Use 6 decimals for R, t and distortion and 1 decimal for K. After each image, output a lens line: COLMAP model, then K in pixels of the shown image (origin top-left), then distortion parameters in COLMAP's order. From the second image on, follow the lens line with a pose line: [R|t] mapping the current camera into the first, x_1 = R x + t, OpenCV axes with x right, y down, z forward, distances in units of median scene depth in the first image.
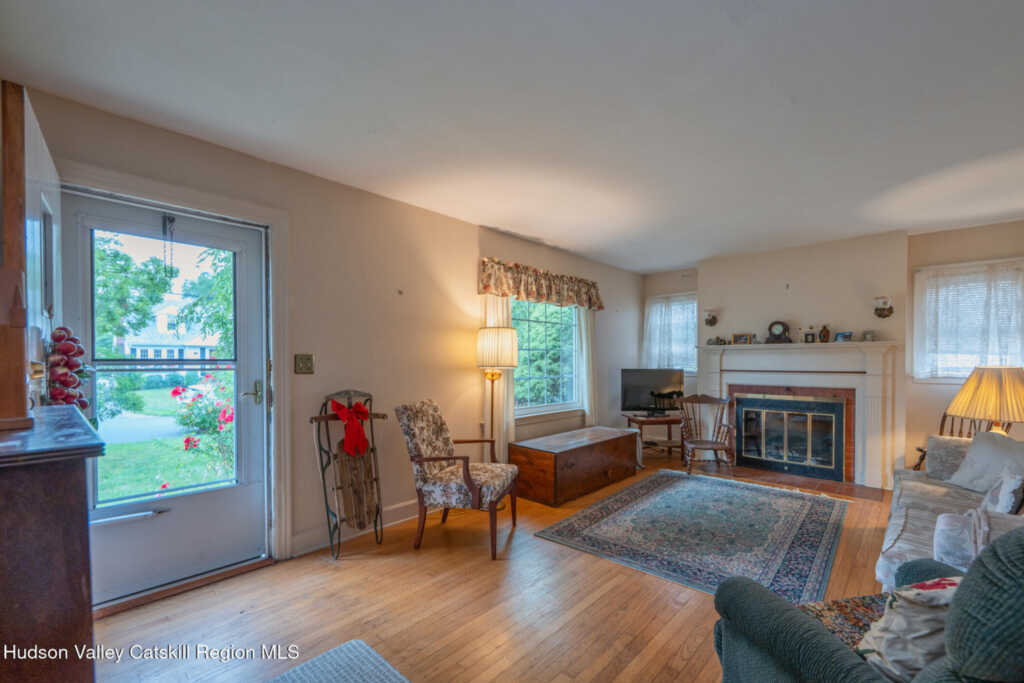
lens RADIAL K [[434.3, 0, 517.4], [0, 434.3, 363.1], [0, 0, 1]] dist [0.001253, 0.000006]
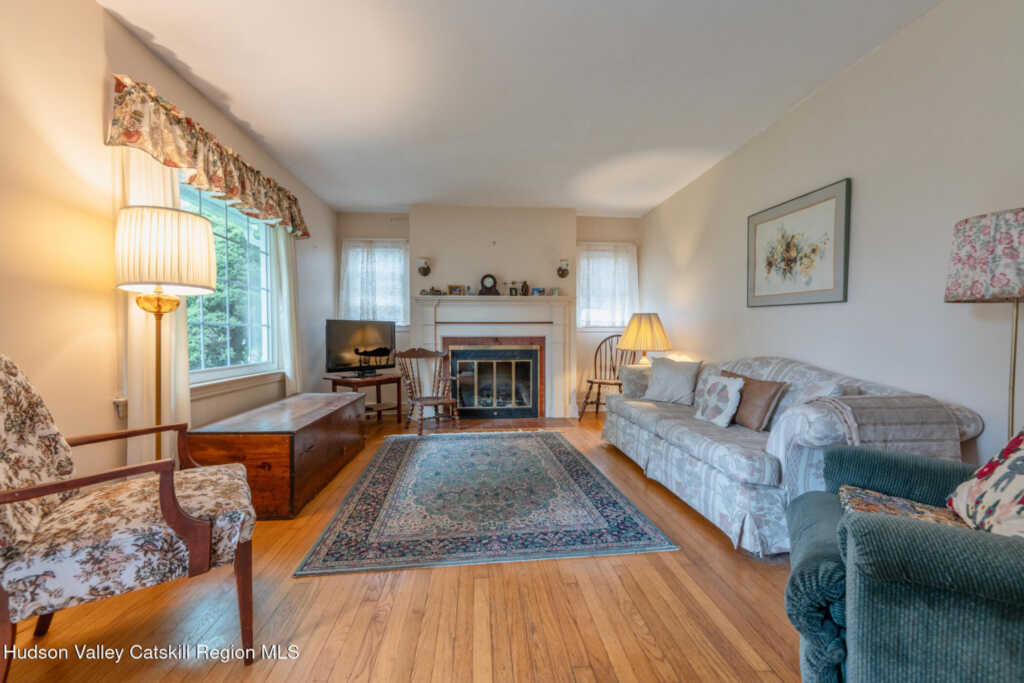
lens RADIAL K [[420.8, 0, 512.0], [0, 420.8, 341.5], [0, 0, 1]] dist [0.000159, -0.000656]
pose [[0.673813, -0.010695, 0.738824, -0.130713], [0.005668, 0.999941, 0.009306, 0.063988], [-0.738880, -0.002083, 0.673834, 0.315623]]
